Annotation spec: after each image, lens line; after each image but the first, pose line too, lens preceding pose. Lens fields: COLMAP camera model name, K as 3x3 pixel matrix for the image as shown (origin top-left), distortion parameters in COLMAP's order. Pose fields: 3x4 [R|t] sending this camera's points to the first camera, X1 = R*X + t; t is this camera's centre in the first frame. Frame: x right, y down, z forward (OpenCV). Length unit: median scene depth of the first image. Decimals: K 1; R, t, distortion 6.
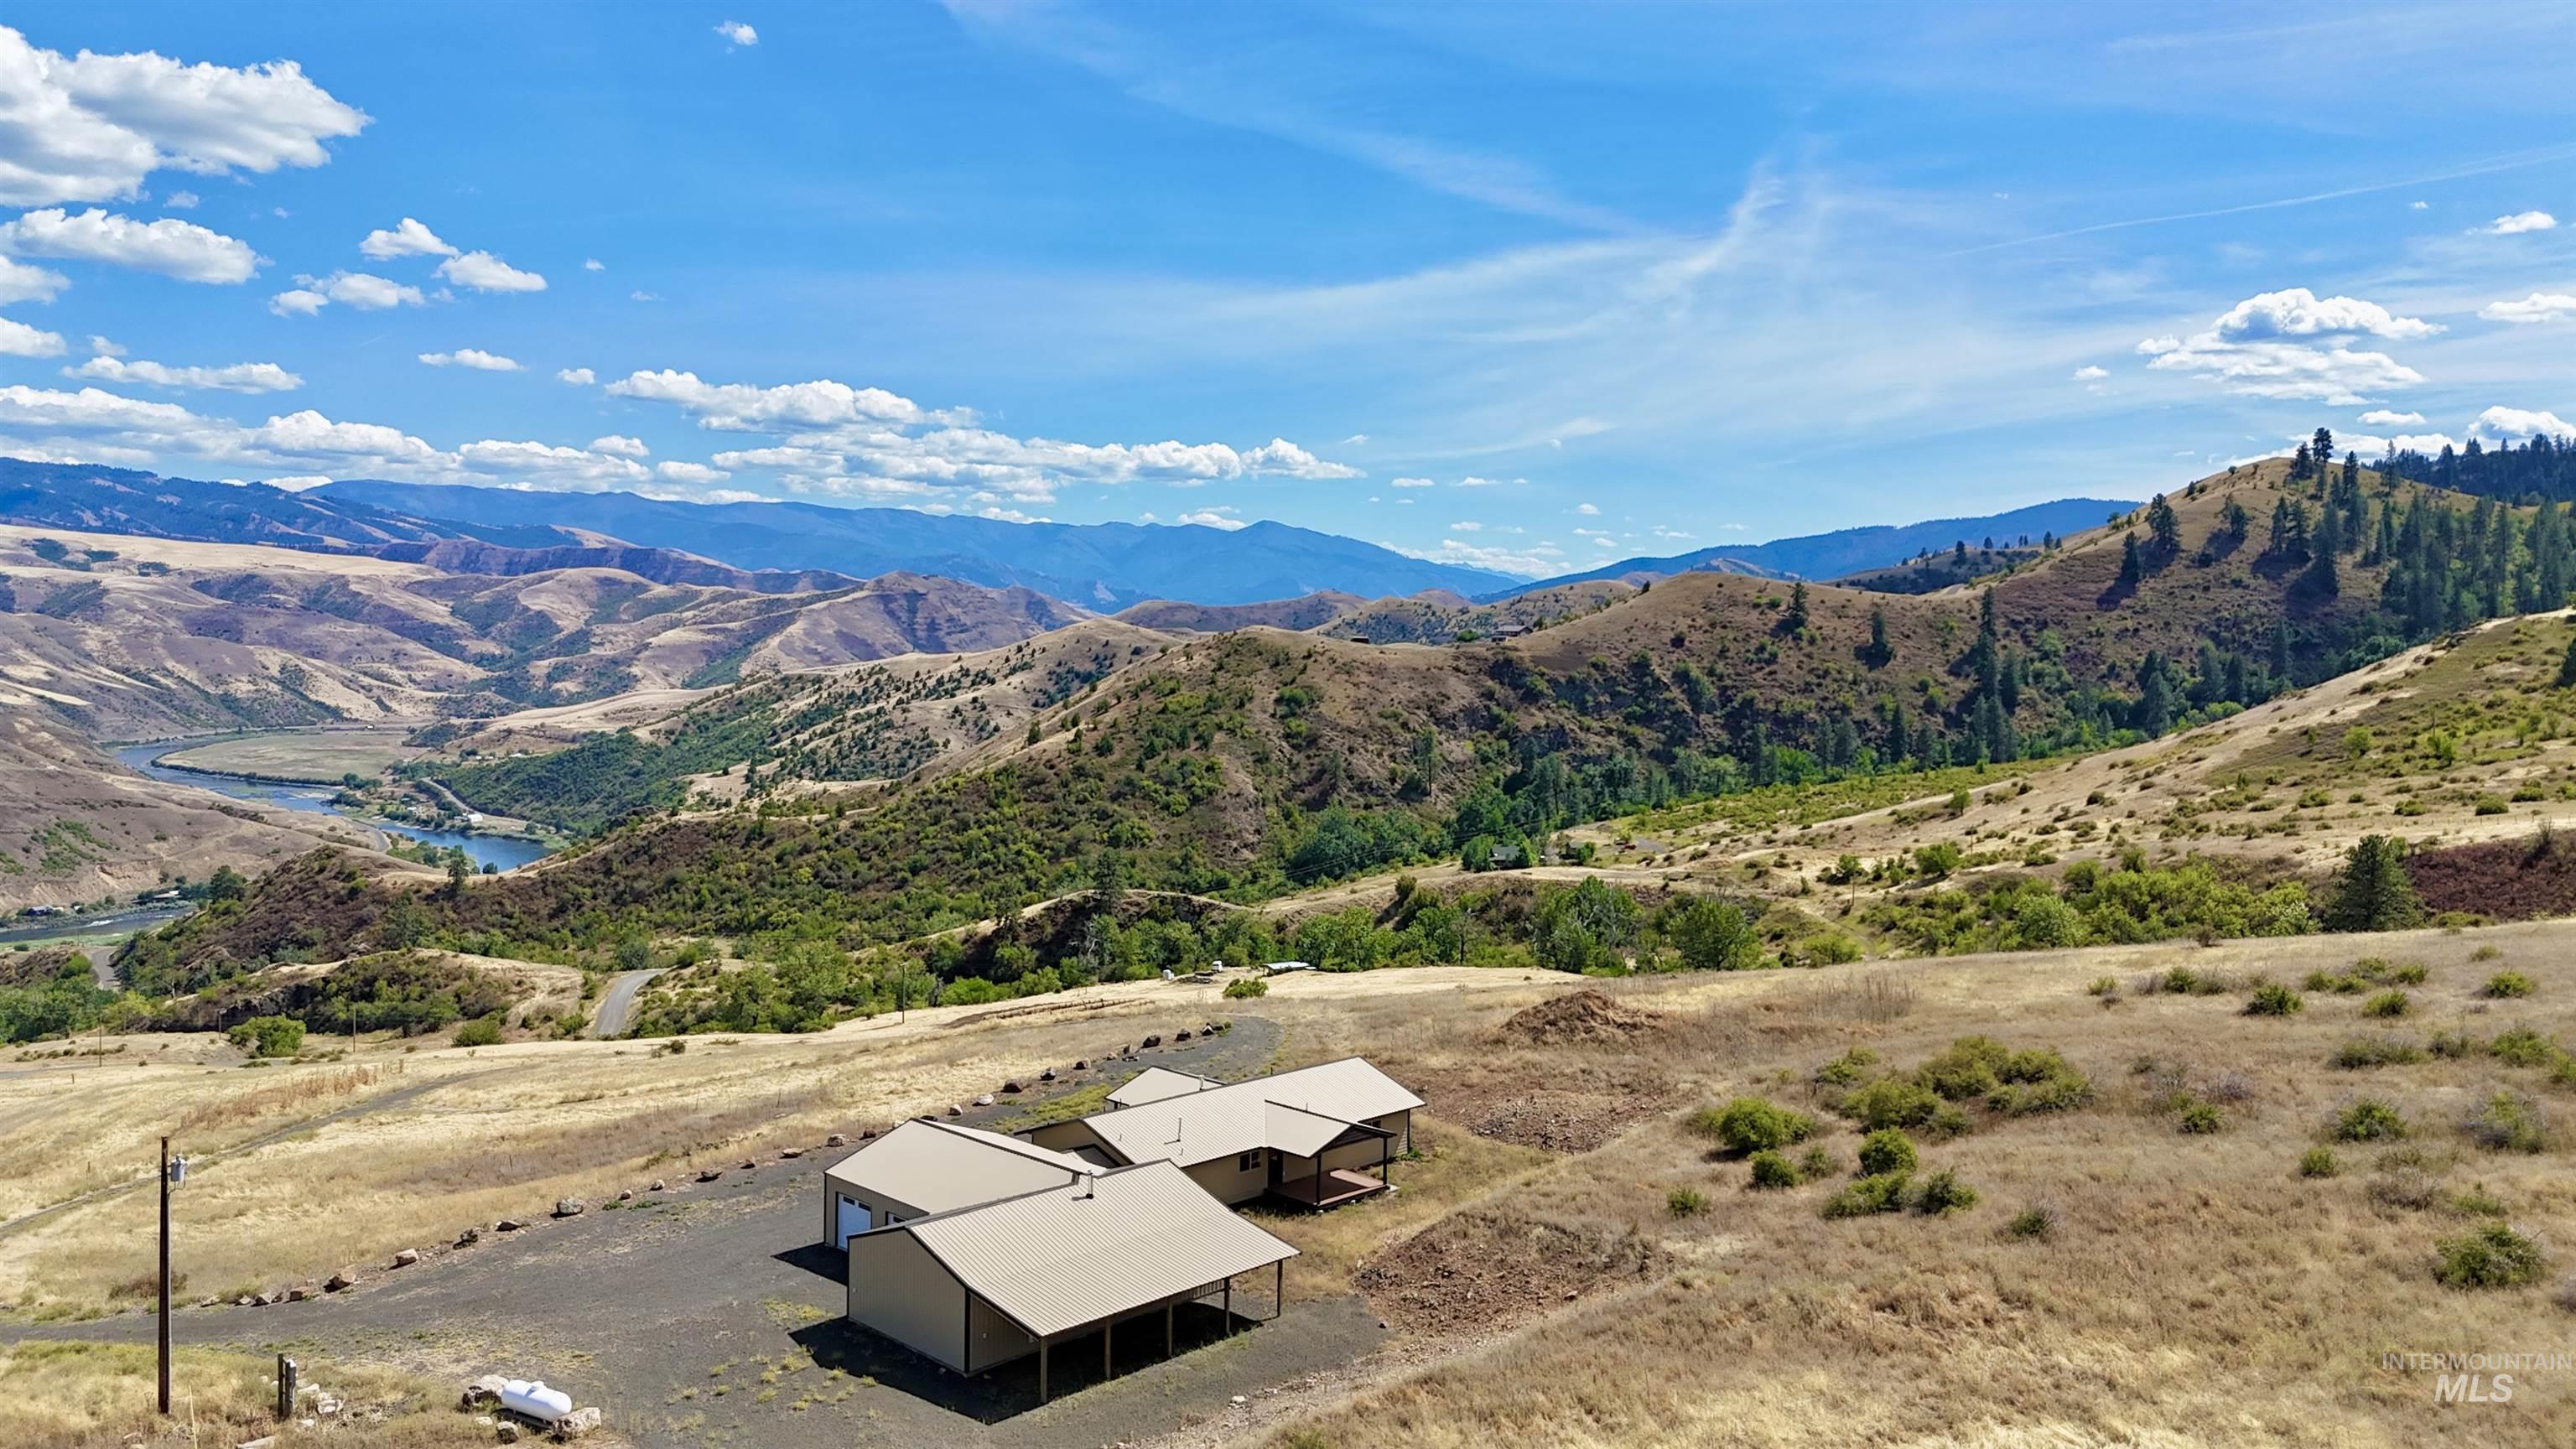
lens RADIAL K [[1896.7, 0, 1288.0], [0, 1896.7, 724.5], [0, 0, 1]] dist [0.093685, -0.100675]
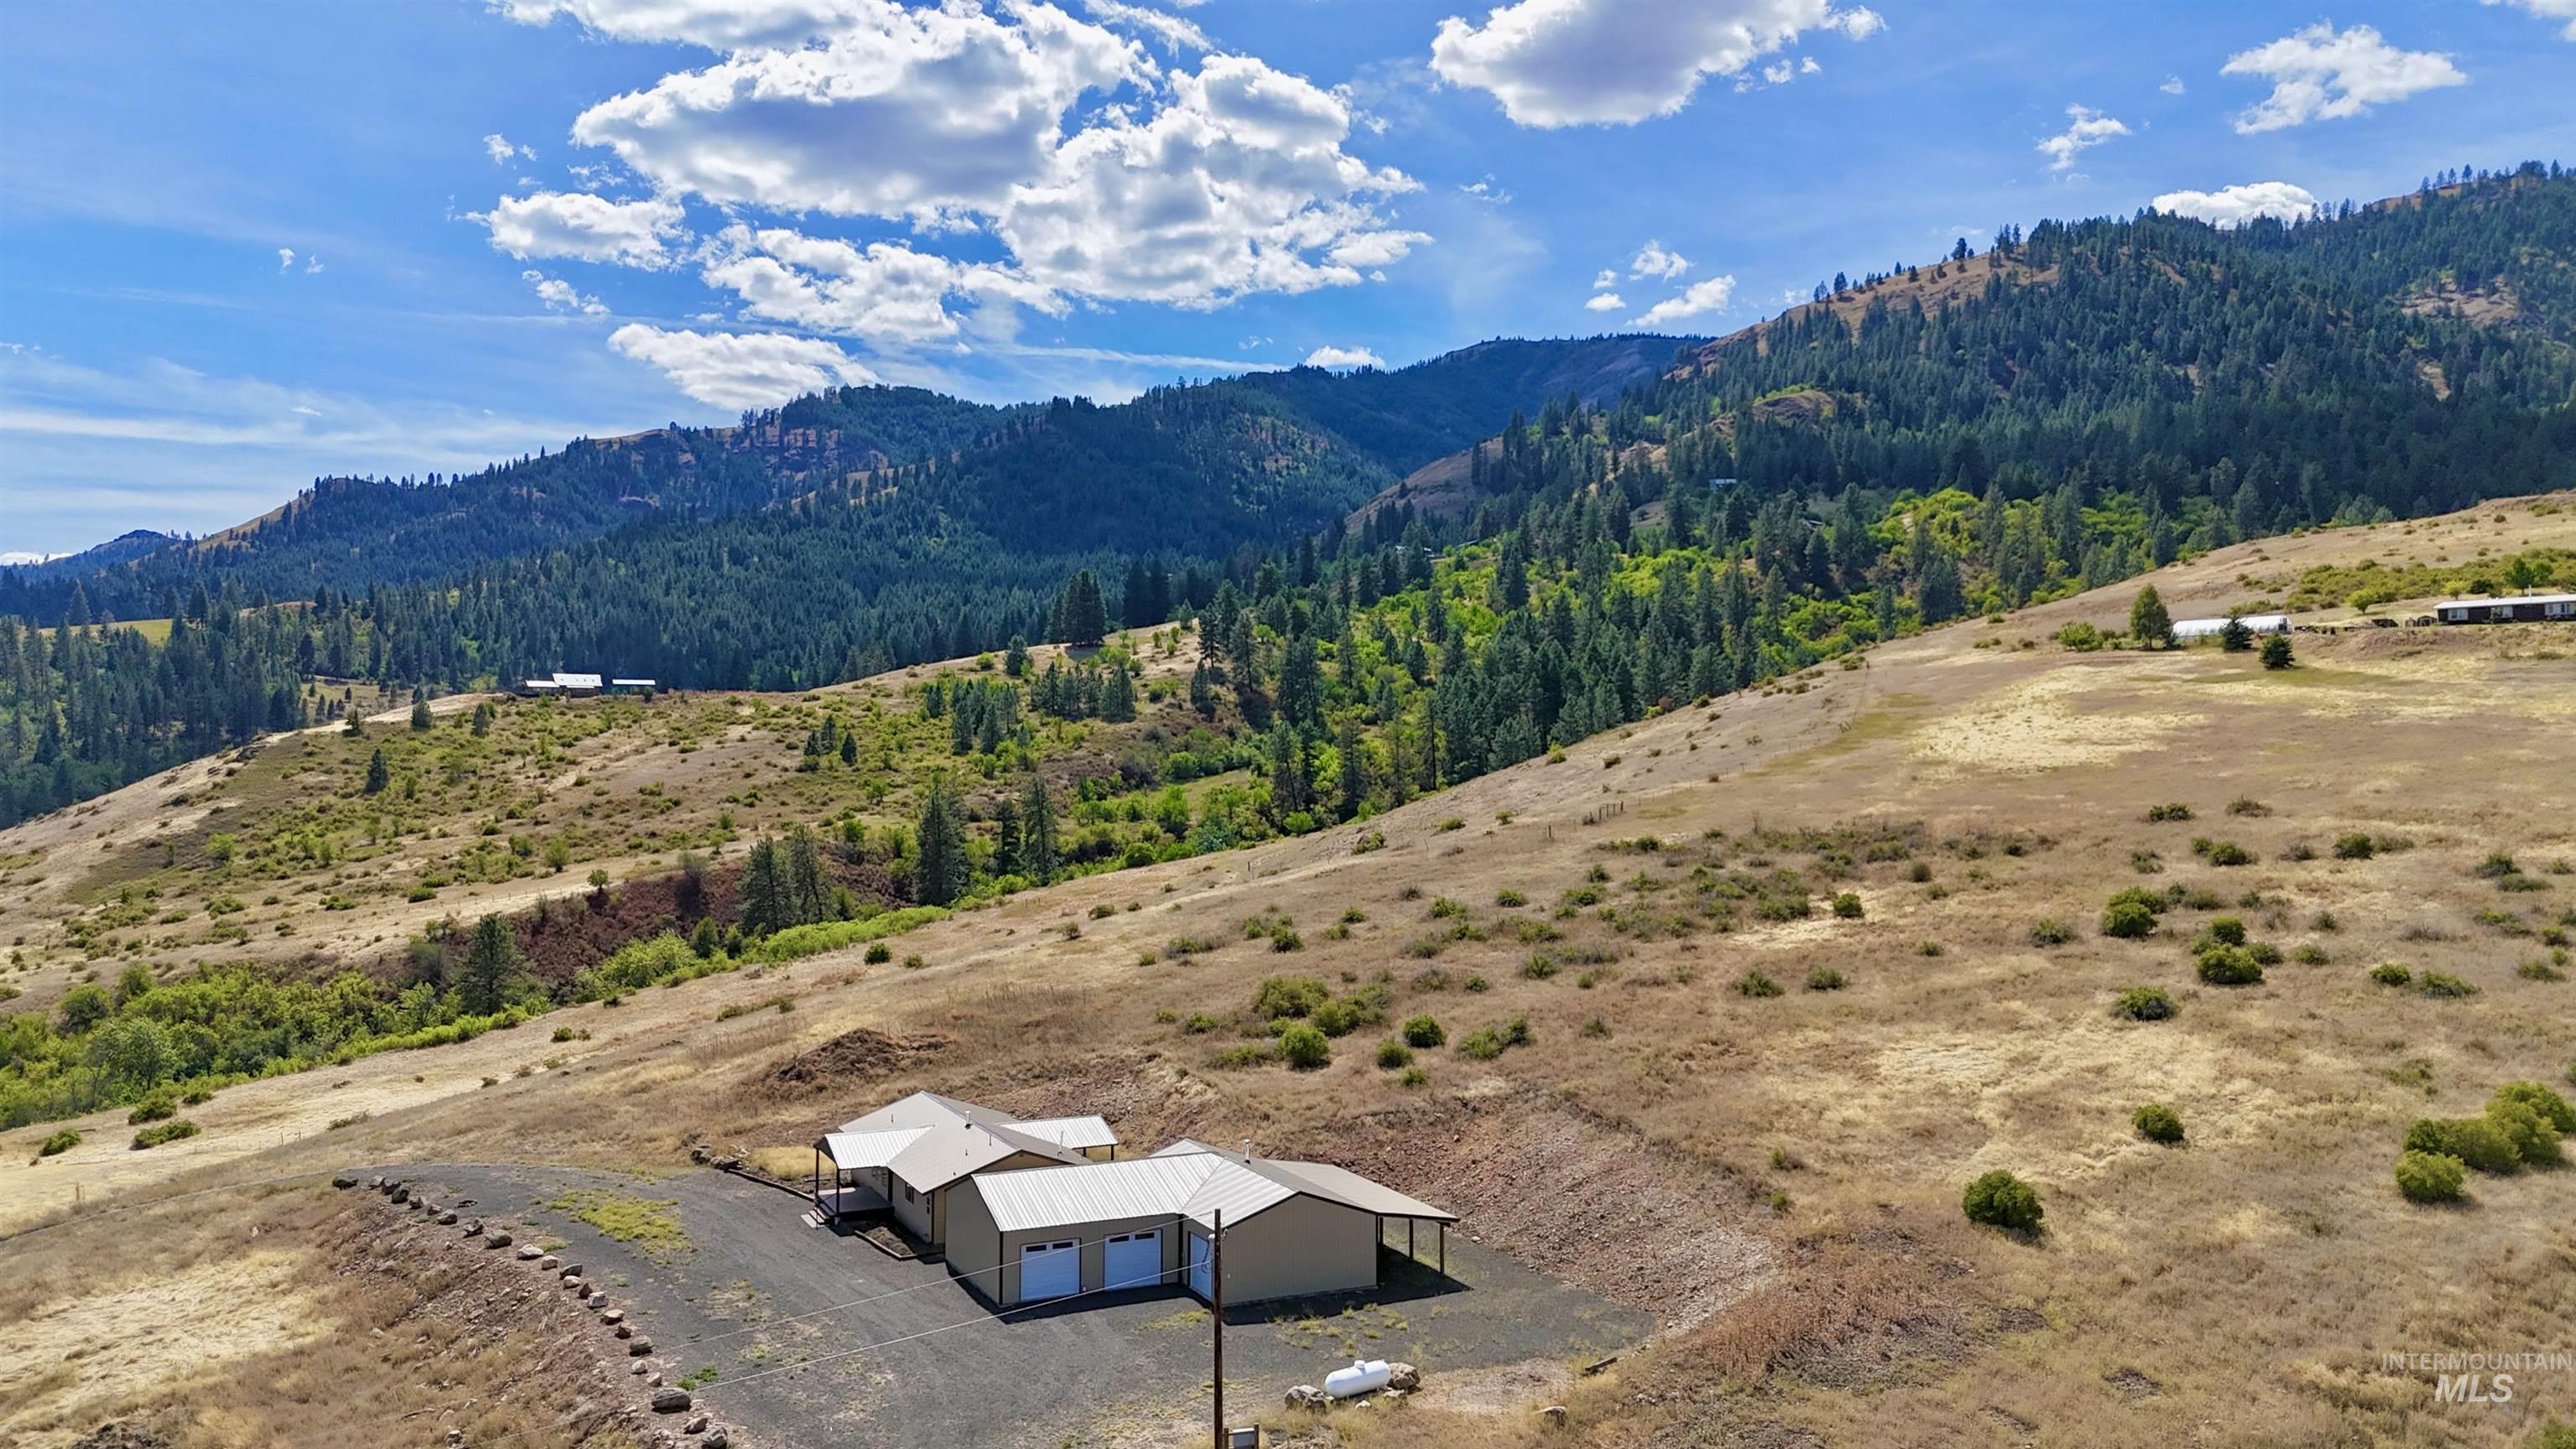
lens RADIAL K [[1891.0, 0, 1297.8], [0, 1891.0, 735.3], [0, 0, 1]] dist [0.091053, -0.097090]
pose [[0.346609, 0.002116, 0.938007, -0.088877], [0.054360, 0.998272, -0.022339, 0.000956], [-0.936433, 0.058733, 0.345895, 0.041020]]
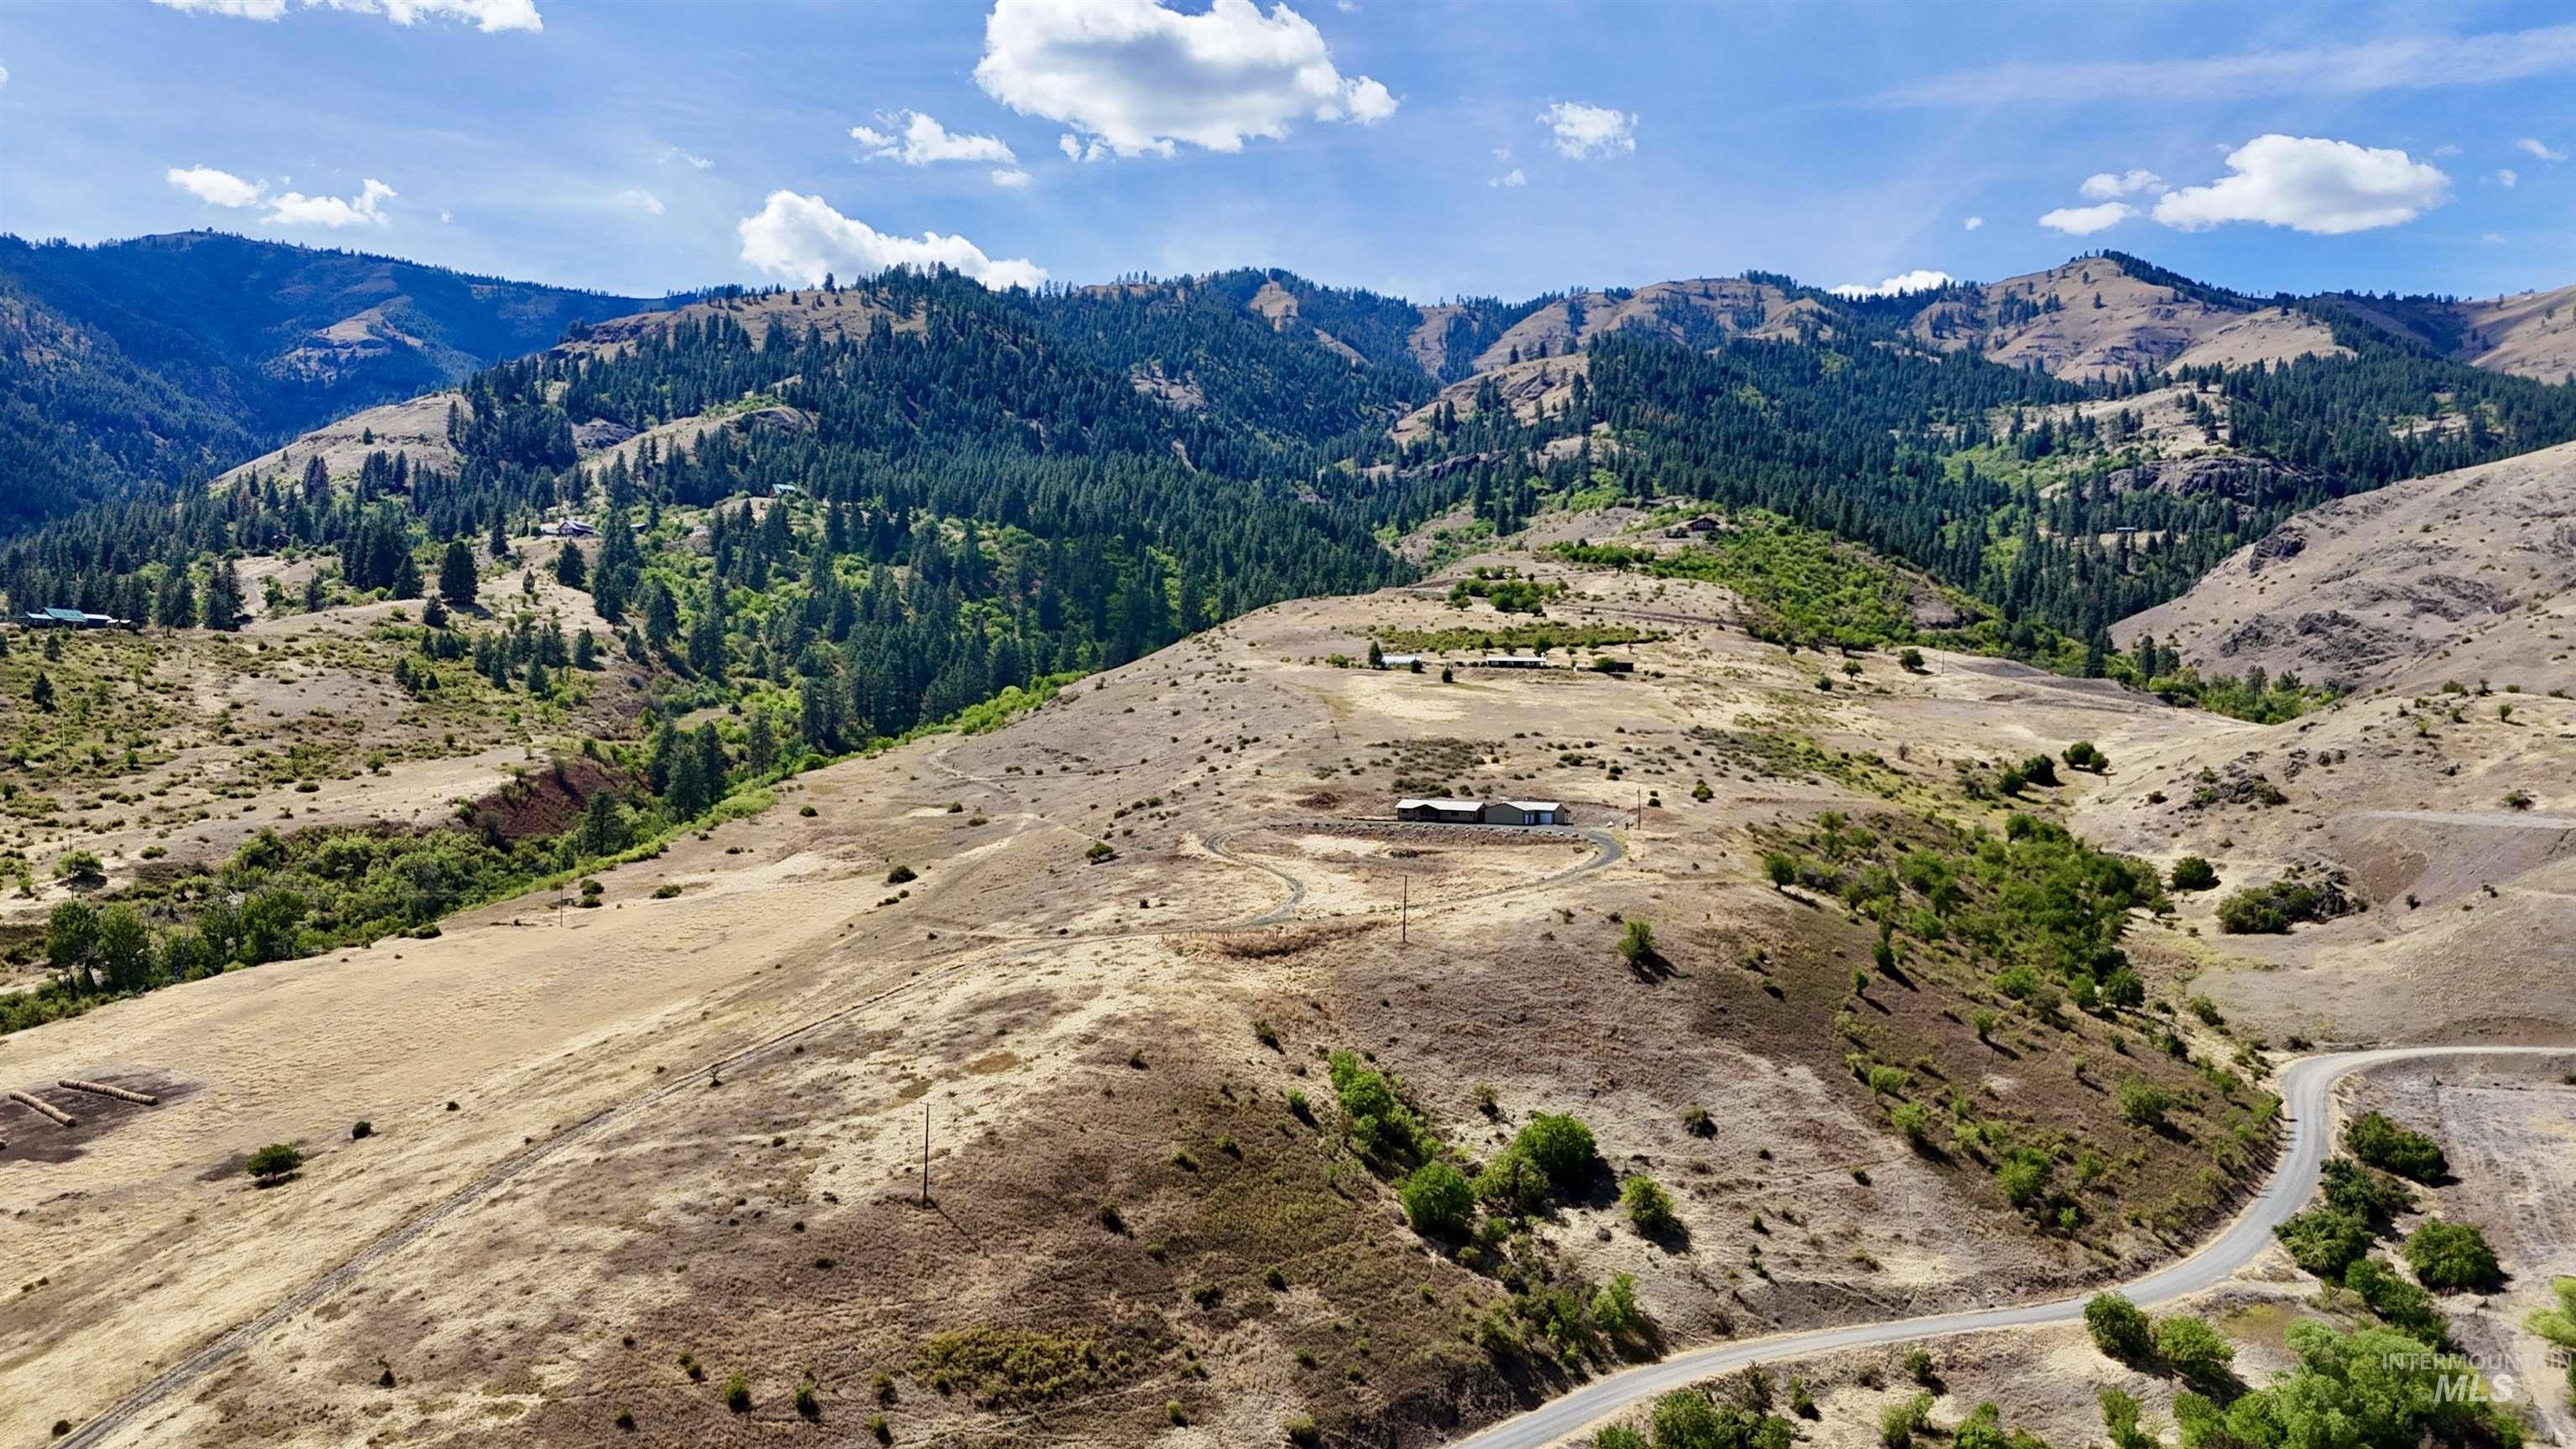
lens RADIAL K [[1898.8, 0, 1289.1], [0, 1898.8, 728.4], [0, 0, 1]] dist [0.073684, -0.077888]
pose [[-0.324139, -0.021235, 0.945771, -0.379518], [0.023624, 0.999255, 0.030532, -0.011237], [-0.945714, 0.032239, -0.323396, 0.257012]]
